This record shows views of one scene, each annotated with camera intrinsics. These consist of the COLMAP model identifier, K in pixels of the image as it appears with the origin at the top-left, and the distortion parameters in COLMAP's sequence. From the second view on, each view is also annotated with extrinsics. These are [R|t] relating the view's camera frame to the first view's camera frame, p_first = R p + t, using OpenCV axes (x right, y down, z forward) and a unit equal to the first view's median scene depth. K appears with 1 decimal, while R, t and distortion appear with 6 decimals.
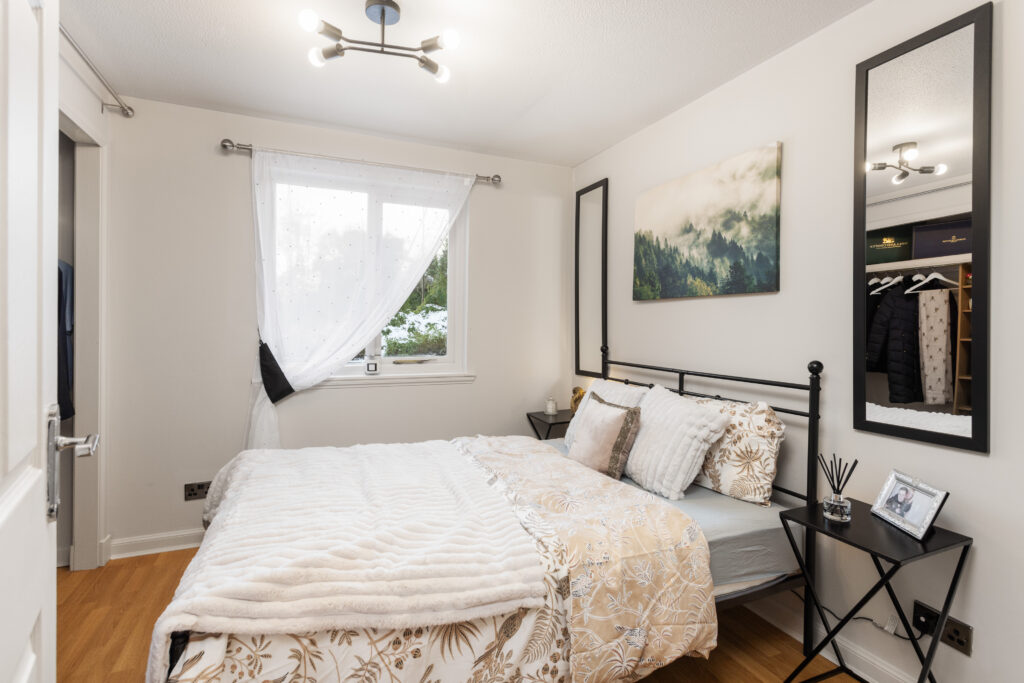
lens RADIAL K [[487.0, 0, 510.4], [0, 487.0, 325.3], [0, 0, 1]] dist [-0.002355, 0.001631]
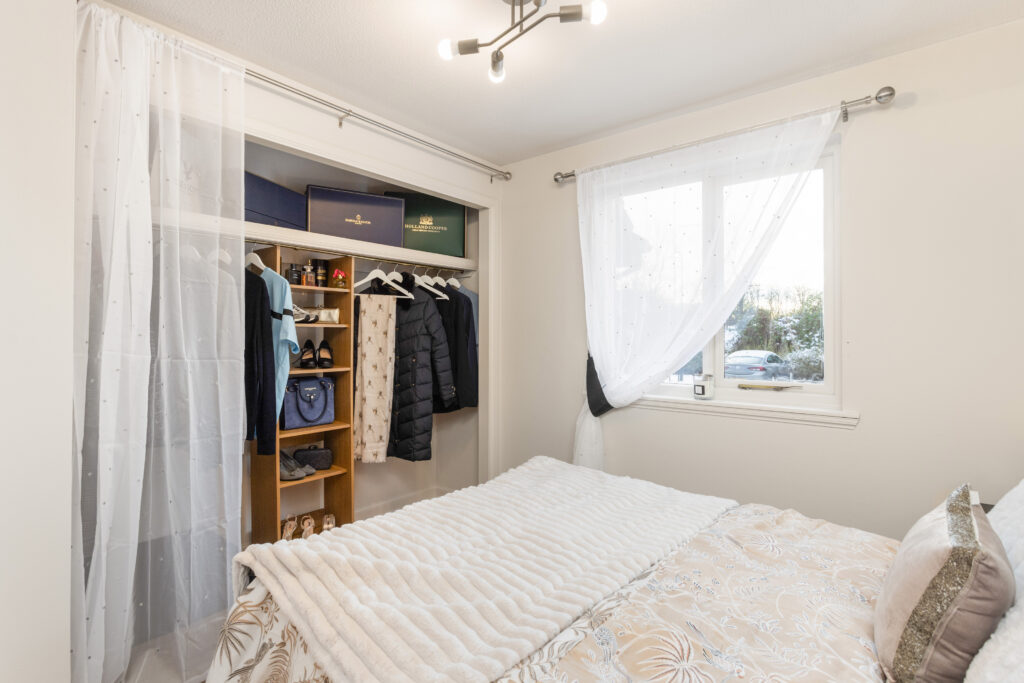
lens RADIAL K [[487.0, 0, 510.4], [0, 487.0, 325.3], [0, 0, 1]] dist [-0.002355, 0.001631]
pose [[0.471327, -0.031556, -0.881394, 0.590572], [0.003932, 0.999425, -0.033679, 0.007461], [0.881950, 0.012408, 0.471180, 0.669825]]
